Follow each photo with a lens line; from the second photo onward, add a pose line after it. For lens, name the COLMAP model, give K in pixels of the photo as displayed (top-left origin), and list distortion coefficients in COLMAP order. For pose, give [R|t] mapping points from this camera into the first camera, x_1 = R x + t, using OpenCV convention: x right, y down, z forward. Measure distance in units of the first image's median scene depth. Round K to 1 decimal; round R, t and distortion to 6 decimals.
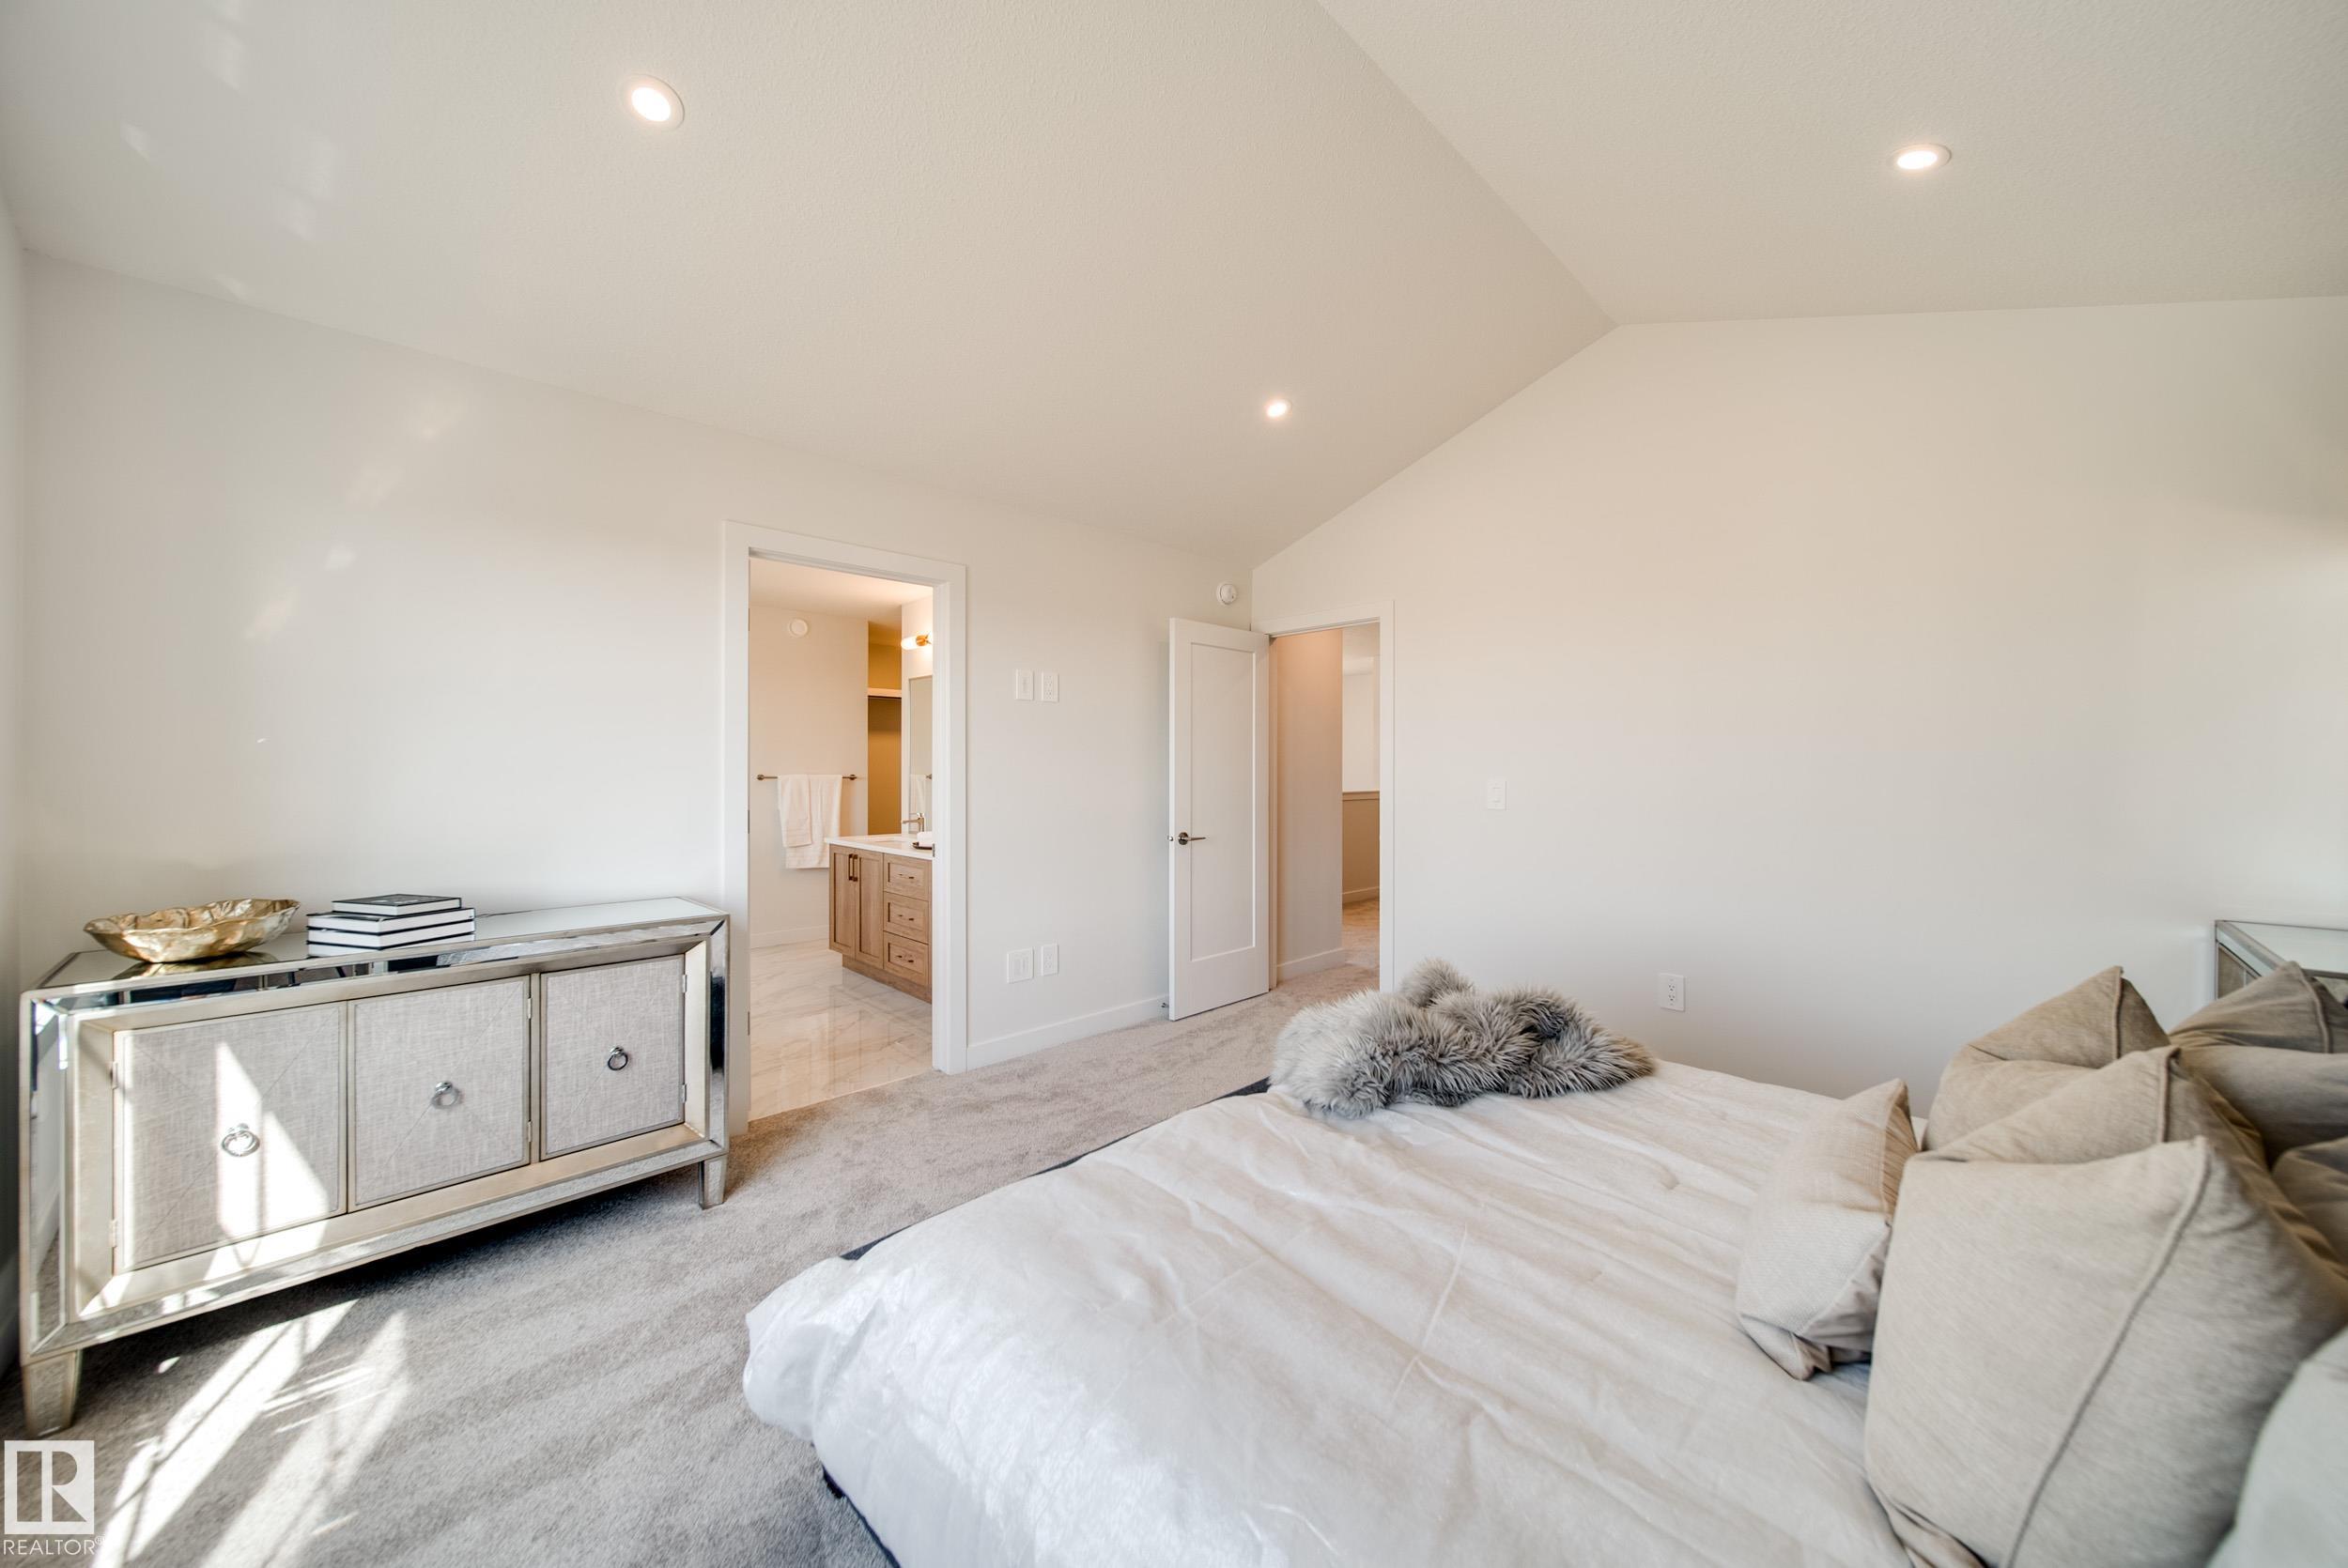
lens RADIAL K [[822.9, 0, 1175.7], [0, 822.9, 765.4], [0, 0, 1]] dist [-0.000283, -0.001777]
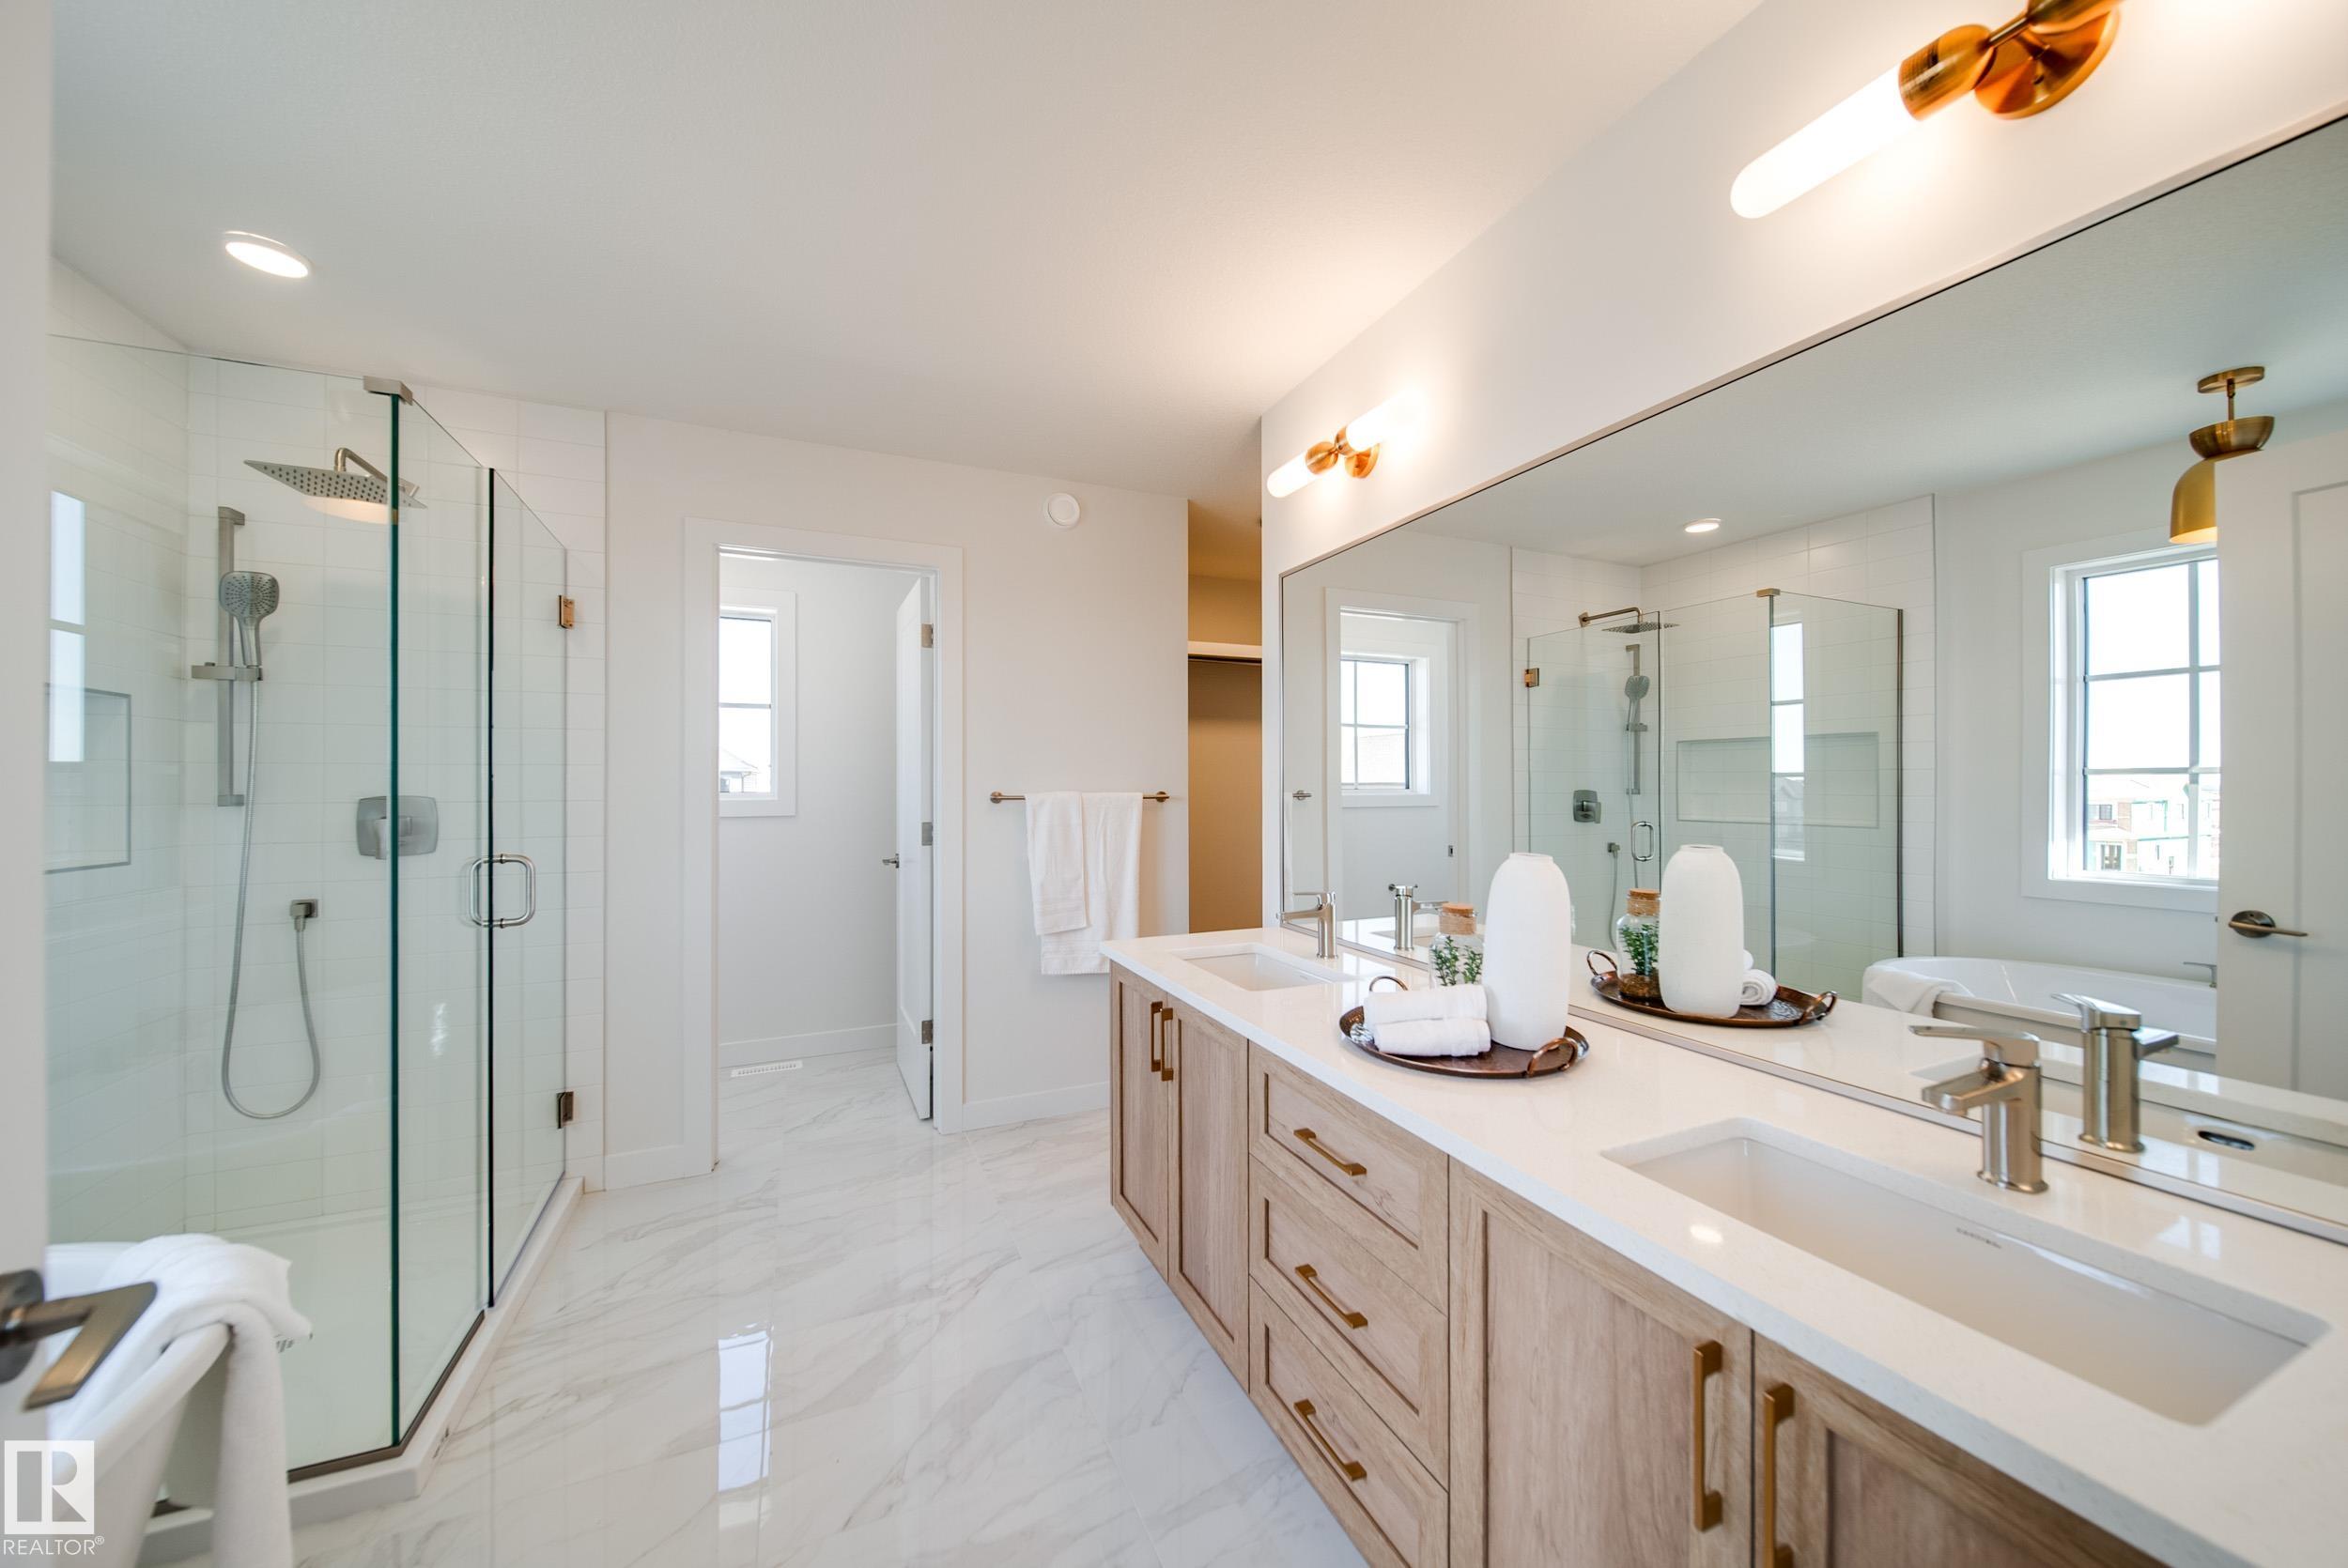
lens RADIAL K [[822.9, 0, 1166.8], [0, 822.9, 782.1], [0, 0, 1]] dist [-0.000283, -0.001777]
pose [[0.931963, -0.001396, -0.362552, -0.215850], [0.002050, 0.999997, 0.001420, 0.004409], [0.362548, -0.002067, 0.931963, 0.553872]]
